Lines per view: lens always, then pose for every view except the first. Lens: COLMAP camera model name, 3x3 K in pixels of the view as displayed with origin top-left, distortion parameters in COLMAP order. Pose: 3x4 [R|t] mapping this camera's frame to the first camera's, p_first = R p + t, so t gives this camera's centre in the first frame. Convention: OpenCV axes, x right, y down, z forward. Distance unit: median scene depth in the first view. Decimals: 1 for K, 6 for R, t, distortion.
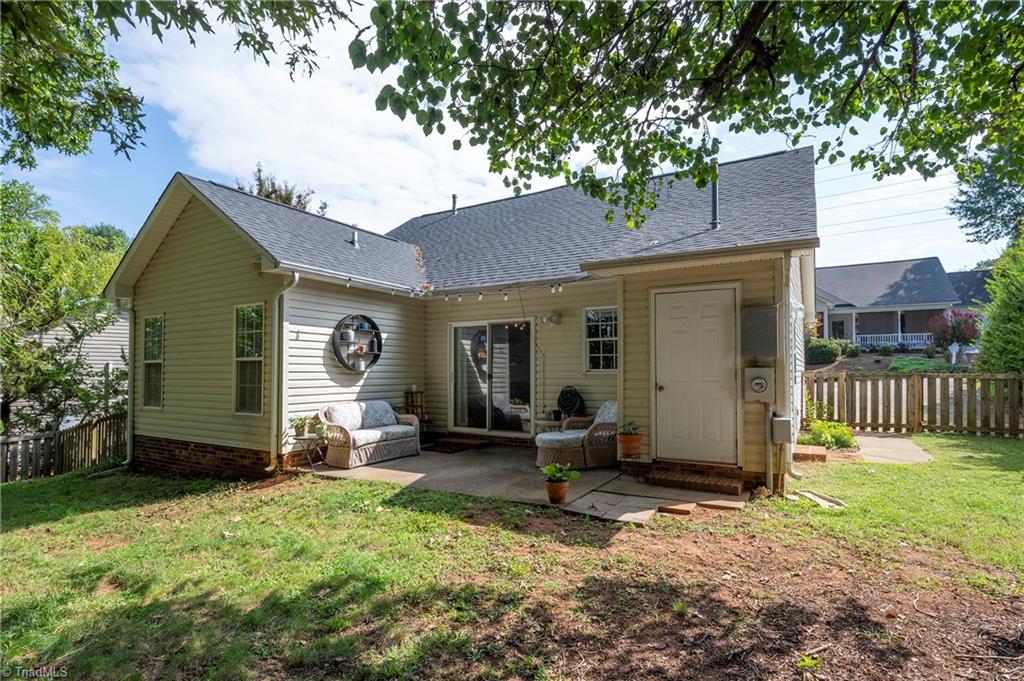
lens RADIAL K [[497.7, 0, 512.2], [0, 497.7, 364.0], [0, 0, 1]] dist [-0.001736, -0.000327]
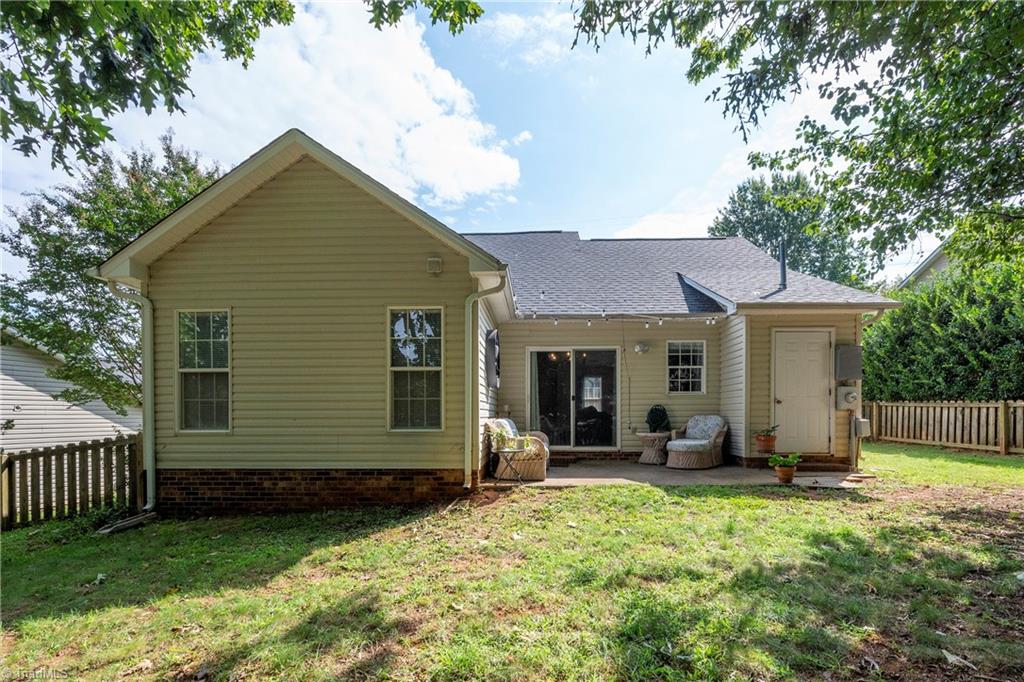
lens RADIAL K [[470.2, 0, 512.1], [0, 470.2, 428.4], [0, 0, 1]] dist [0.000840, 0.000081]
pose [[0.877968, -0.011889, 0.478571, -0.828235], [-0.007868, 0.999198, 0.039256, 0.066120], [-0.478654, -0.038231, 0.877171, 0.189762]]
